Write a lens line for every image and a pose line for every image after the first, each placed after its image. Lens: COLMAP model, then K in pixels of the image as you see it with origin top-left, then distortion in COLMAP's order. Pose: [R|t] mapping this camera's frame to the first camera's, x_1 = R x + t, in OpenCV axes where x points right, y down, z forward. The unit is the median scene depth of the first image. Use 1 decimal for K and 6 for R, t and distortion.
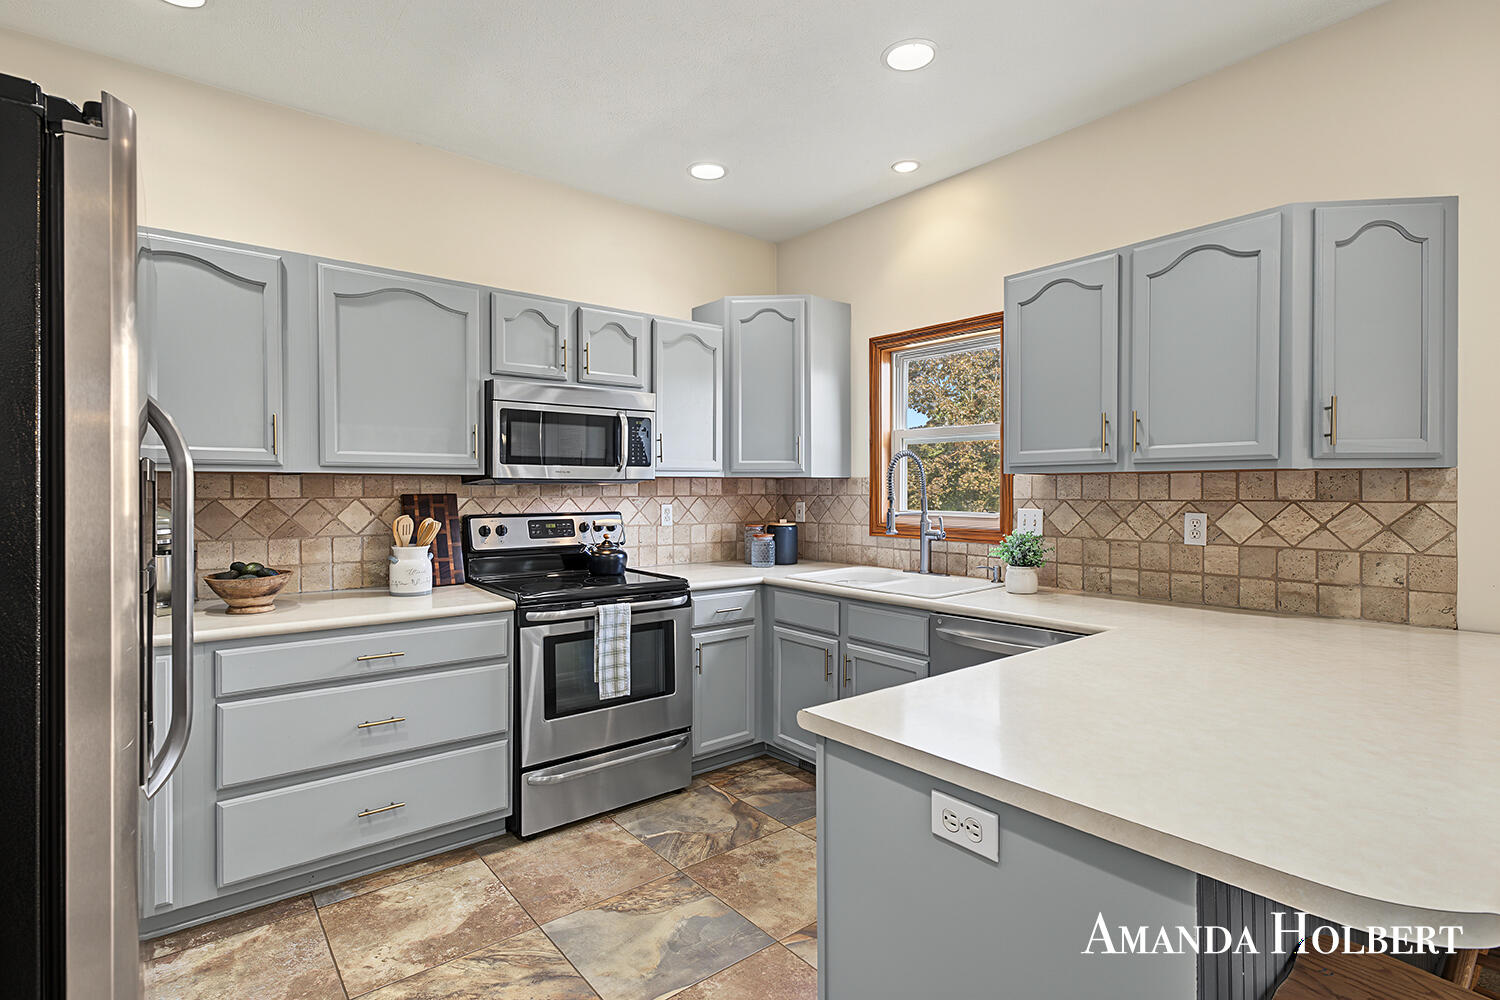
lens RADIAL K [[727.0, 0, 722.7], [0, 727.0, 489.9], [0, 0, 1]] dist [-0.000896, 0.004656]
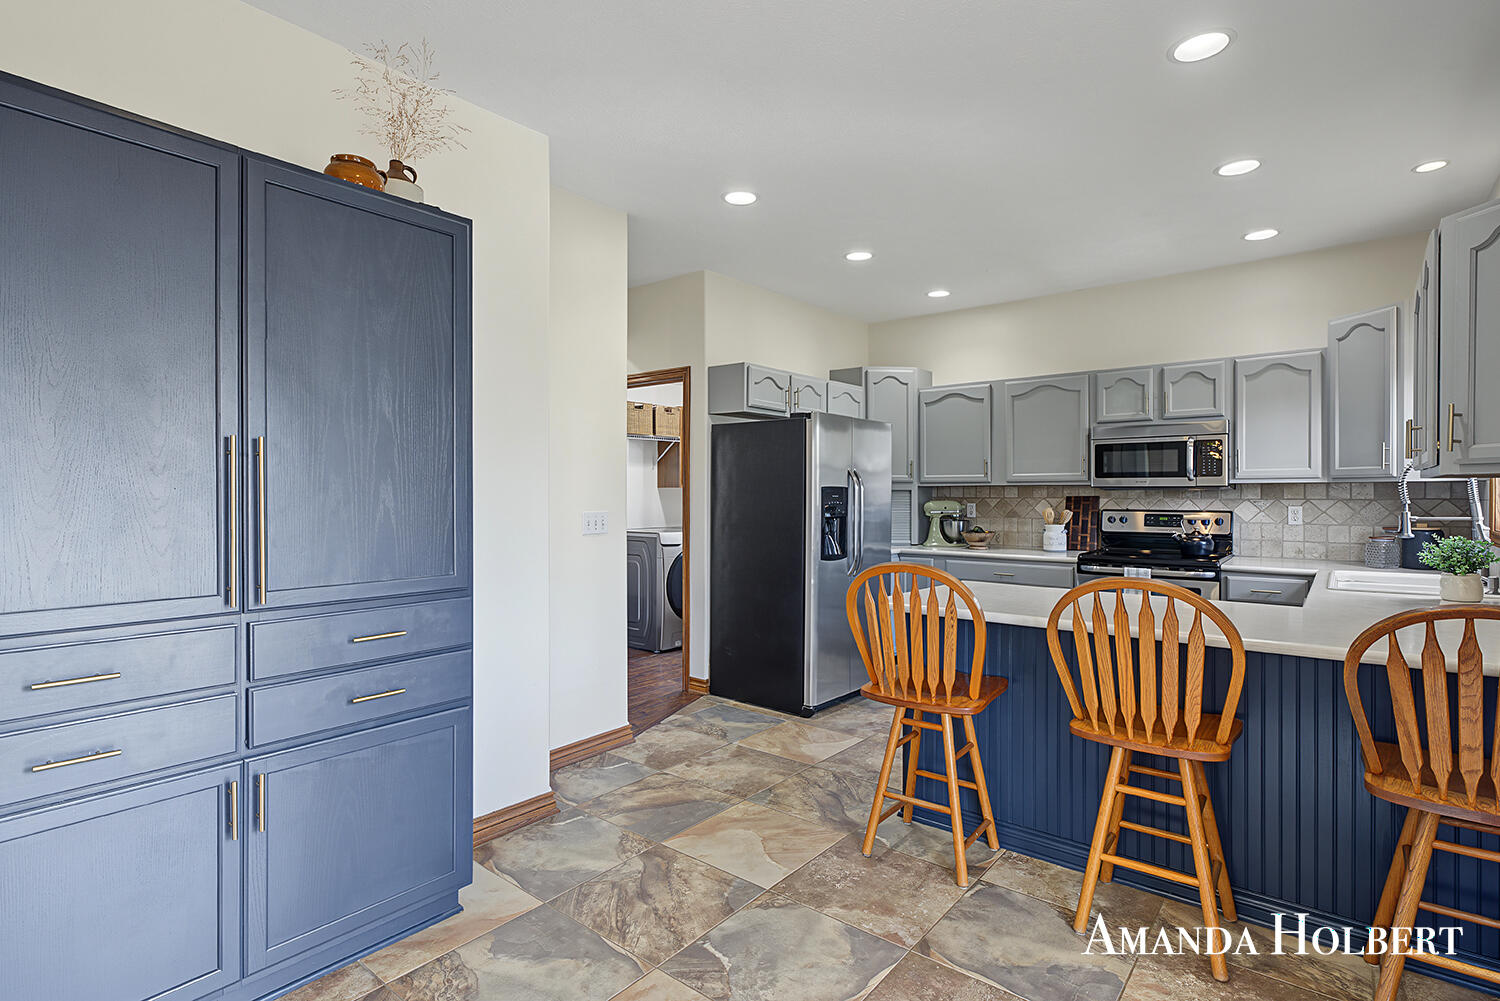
lens RADIAL K [[727.0, 0, 753.6], [0, 727.0, 490.5], [0, 0, 1]] dist [-0.000896, 0.004656]
pose [[0.232822, -0.002382, -0.972517, 1.102843], [-0.000150, 0.999997, -0.002485, -0.003233], [0.972519, 0.000725, 0.232820, -0.139454]]
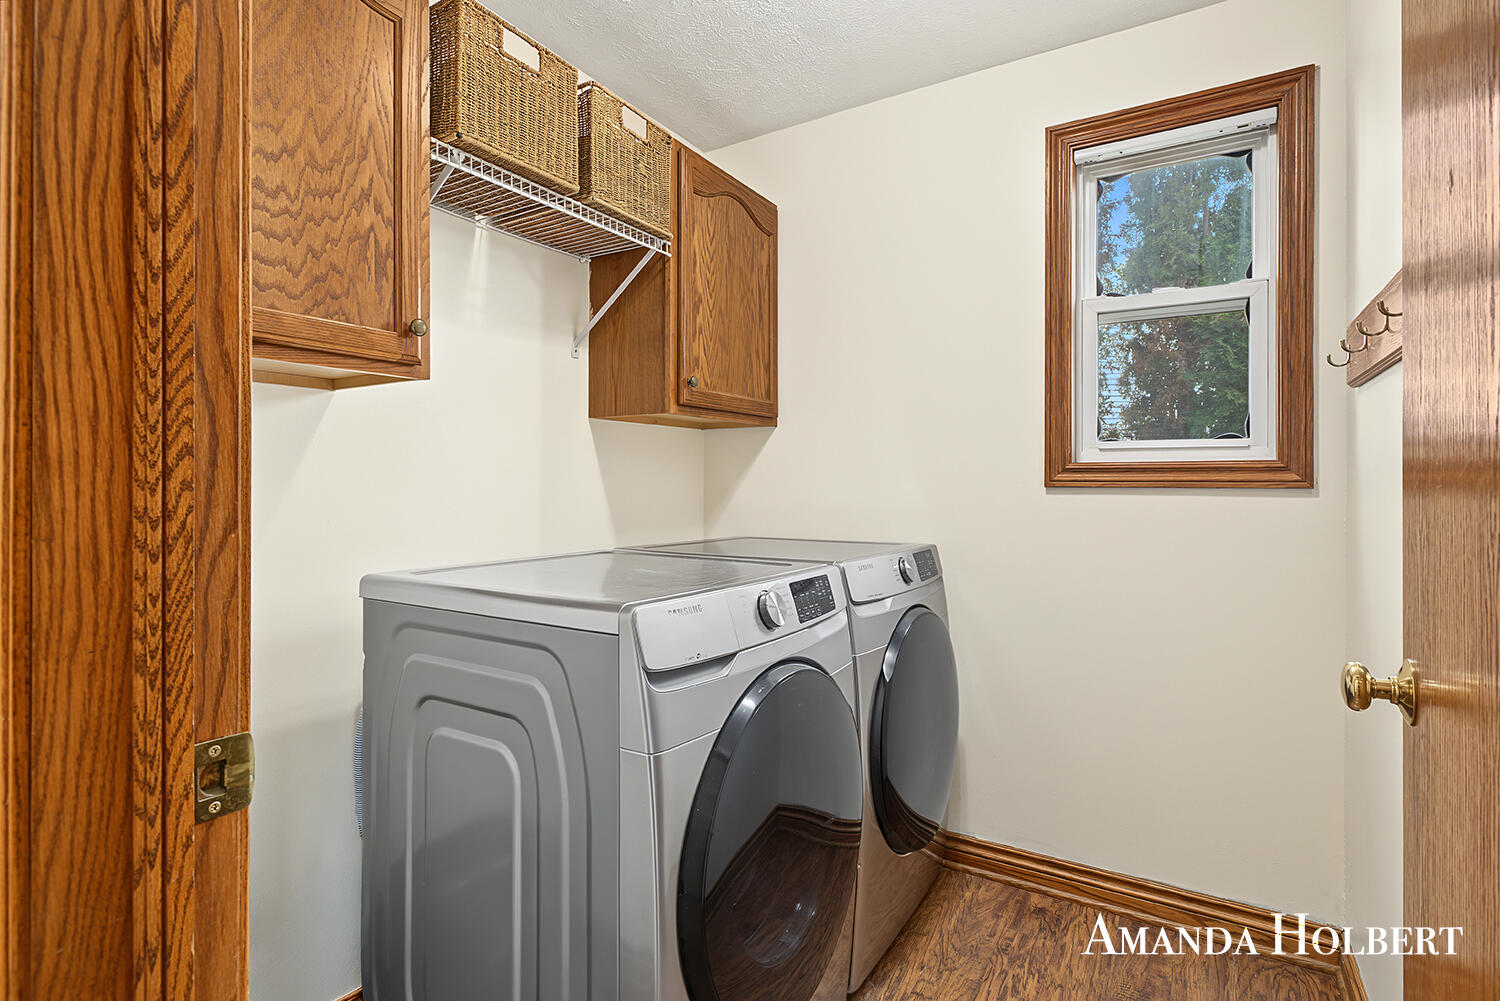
lens RADIAL K [[727.0, 0, 750.5], [0, 727.0, 488.1], [0, 0, 1]] dist [-0.000896, 0.004656]
pose [[0.360219, 0.004382, -0.932858, -0.548270], [-0.005552, 0.999981, 0.002553, 0.048432], [0.932851, 0.004260, 0.360236, -0.002055]]
